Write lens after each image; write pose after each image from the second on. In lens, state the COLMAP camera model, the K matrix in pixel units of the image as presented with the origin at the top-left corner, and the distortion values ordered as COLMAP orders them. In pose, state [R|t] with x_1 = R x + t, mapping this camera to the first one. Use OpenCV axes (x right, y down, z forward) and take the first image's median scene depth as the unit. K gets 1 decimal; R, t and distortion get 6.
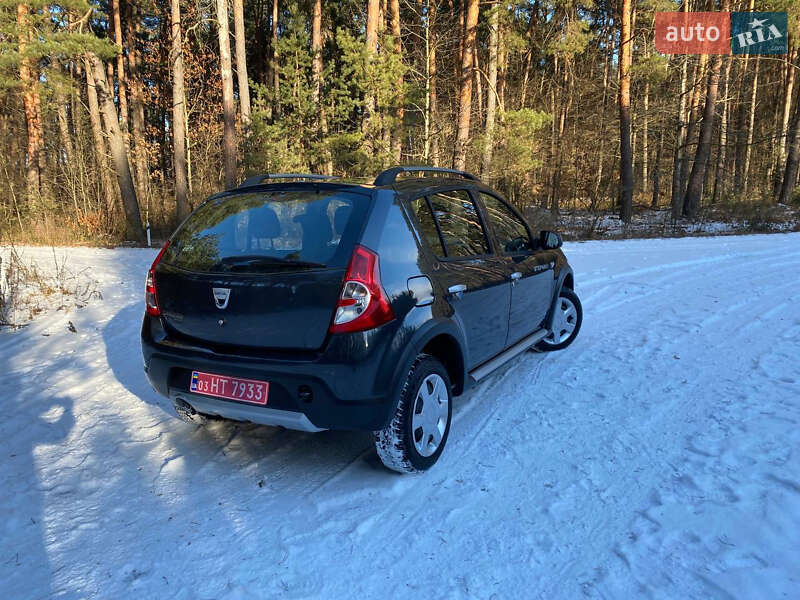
lens RADIAL K [[603.2, 0, 402.0], [0, 603.2, 297.9], [0, 0, 1]] dist [0.032201, -0.027876]
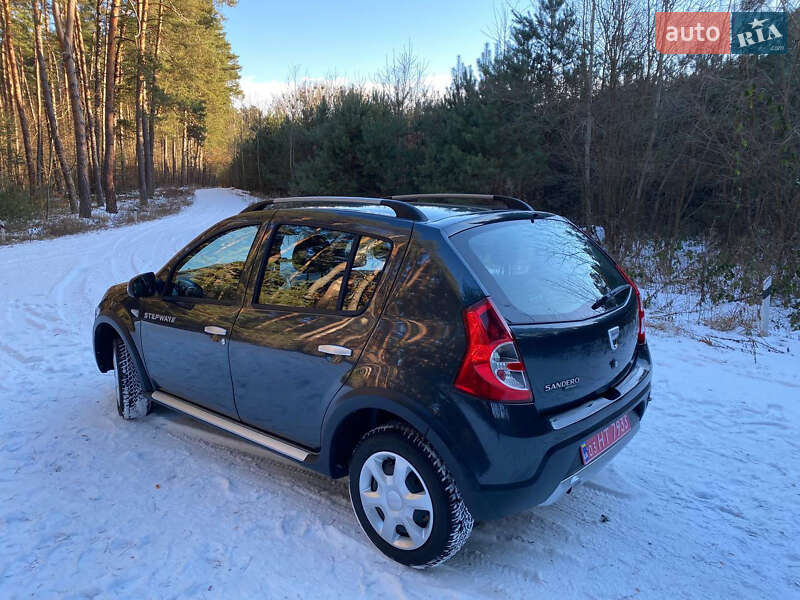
lens RADIAL K [[603.2, 0, 383.2], [0, 603.2, 288.0], [0, 0, 1]] dist [0.032201, -0.027876]
pose [[0.227769, -0.134325, 0.964406, -0.788862], [0.165645, 0.981348, 0.097563, -0.139881], [-0.959522, 0.137527, 0.245770, 0.688798]]
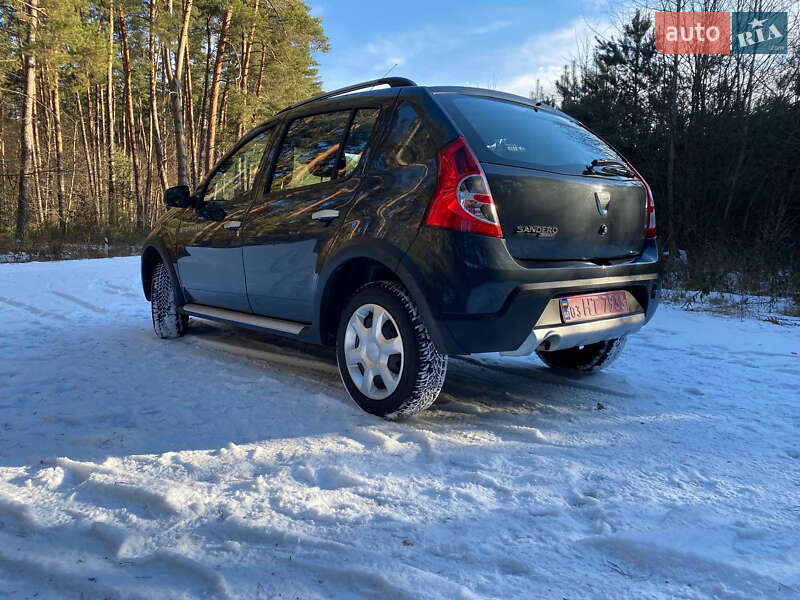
lens RADIAL K [[603.2, 0, 386.6], [0, 603.2, 293.9], [0, 0, 1]] dist [0.032201, -0.027876]
pose [[0.359583, -0.061899, 0.931058, -0.794309], [0.139051, 0.990211, 0.012128, 0.049520], [-0.922694, 0.125104, 0.364670, 0.617093]]
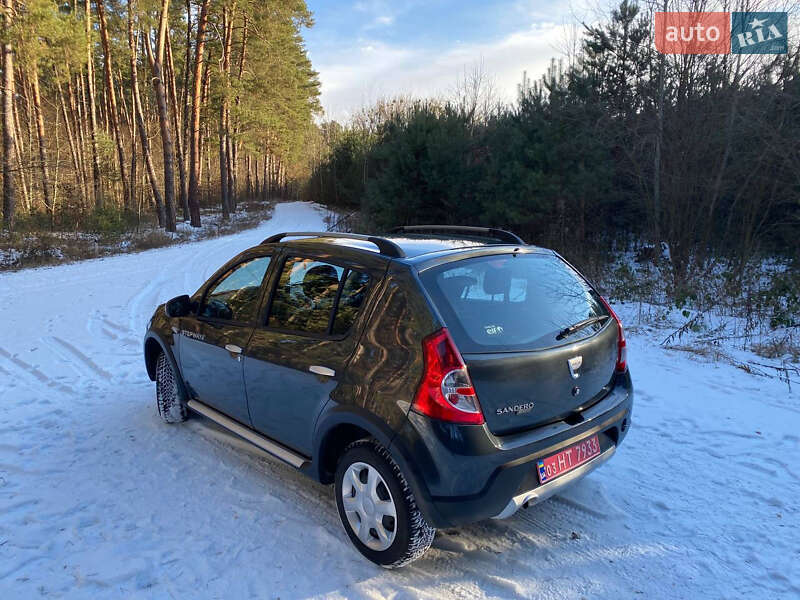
lens RADIAL K [[603.2, 0, 383.6], [0, 603.2, 299.1], [0, 0, 1]] dist [0.032201, -0.027876]
pose [[0.348285, -0.127687, 0.928652, -0.825184], [0.160361, 0.984191, 0.075181, -0.147662], [-0.923570, 0.122735, 0.363255, 0.573572]]
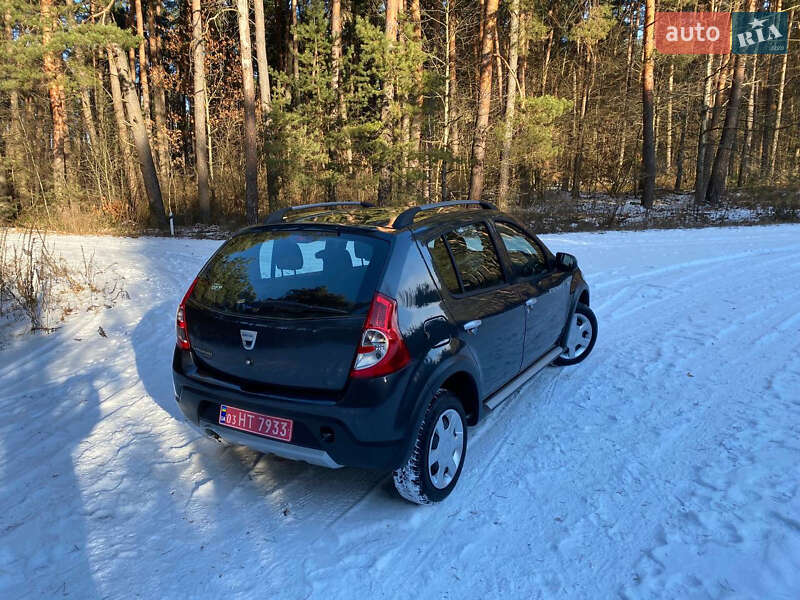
lens RADIAL K [[603.2, 0, 401.7], [0, 603.2, 294.6], [0, 0, 1]] dist [0.032201, -0.027876]
pose [[0.999498, 0.004001, -0.031440, 0.001453], [-0.003093, 0.999579, 0.028865, -0.069088], [0.031542, -0.028753, 0.999089, -0.028556]]
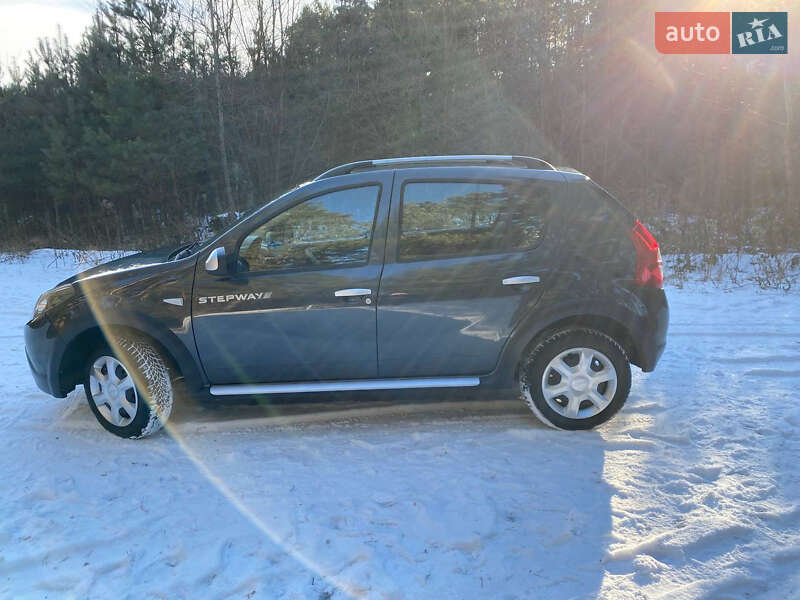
lens RADIAL K [[603.2, 0, 397.2], [0, 603.2, 301.4], [0, 0, 1]] dist [0.032201, -0.027876]
pose [[-0.486836, -0.146122, 0.861185, -0.789440], [0.175170, 0.949549, 0.260140, -0.219397], [-0.855749, 0.277499, -0.436678, 1.331395]]
